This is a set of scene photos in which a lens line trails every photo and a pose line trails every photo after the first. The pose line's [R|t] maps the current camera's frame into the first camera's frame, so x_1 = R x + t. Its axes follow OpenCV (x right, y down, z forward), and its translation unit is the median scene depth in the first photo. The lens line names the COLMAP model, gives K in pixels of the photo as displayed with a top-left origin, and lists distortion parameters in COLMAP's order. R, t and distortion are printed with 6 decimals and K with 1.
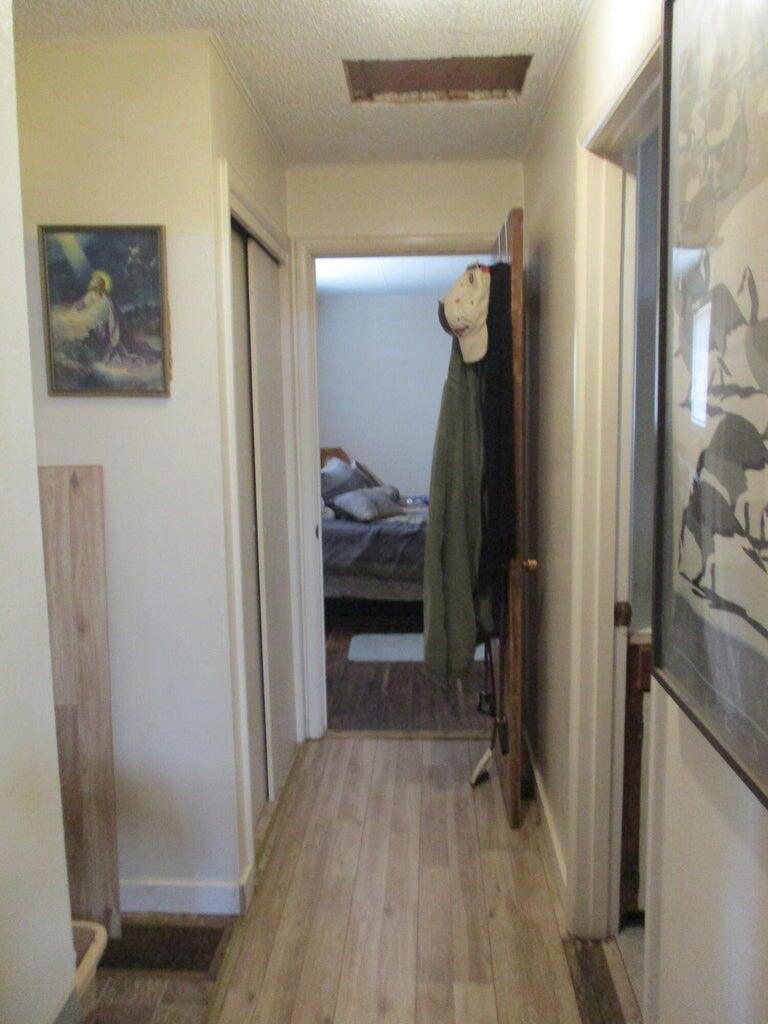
lens RADIAL K [[878.3, 0, 384.0], [0, 878.3, 512.0], [0, 0, 1]] dist [-0.004222, -0.003178]
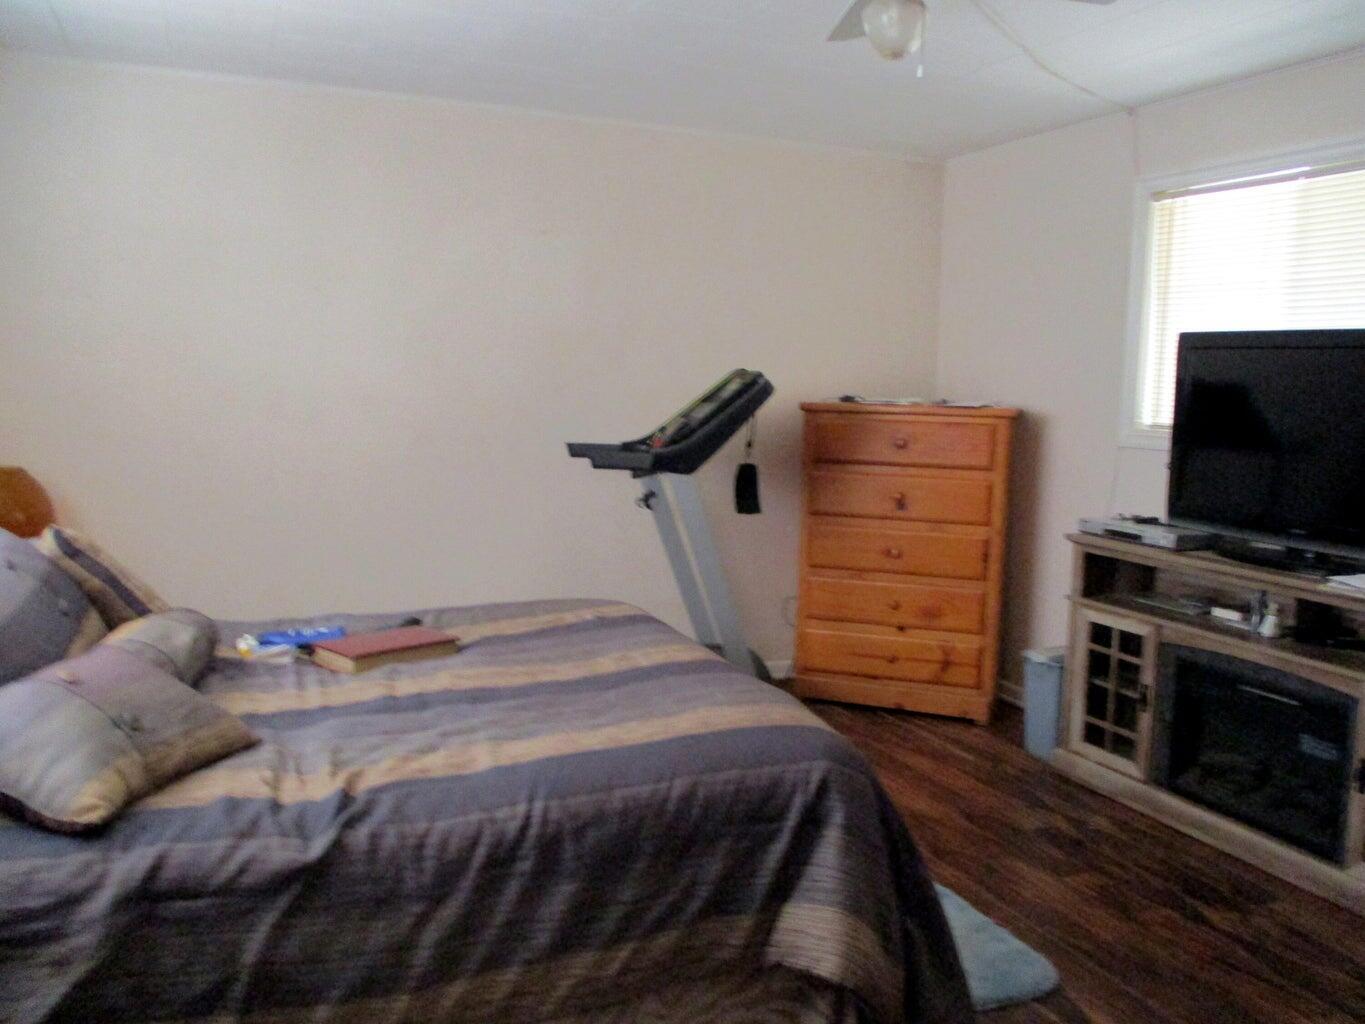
lens RADIAL K [[1170.8, 0, 682.5], [0, 1170.8, 512.0], [0, 0, 1]] dist [-0.004222, -0.003178]
pose [[0.906414, -0.006089, 0.422346, -0.008155], [0.017144, 0.999602, -0.022382, -0.063129], [-0.422042, 0.027528, 0.906158, 0.665192]]
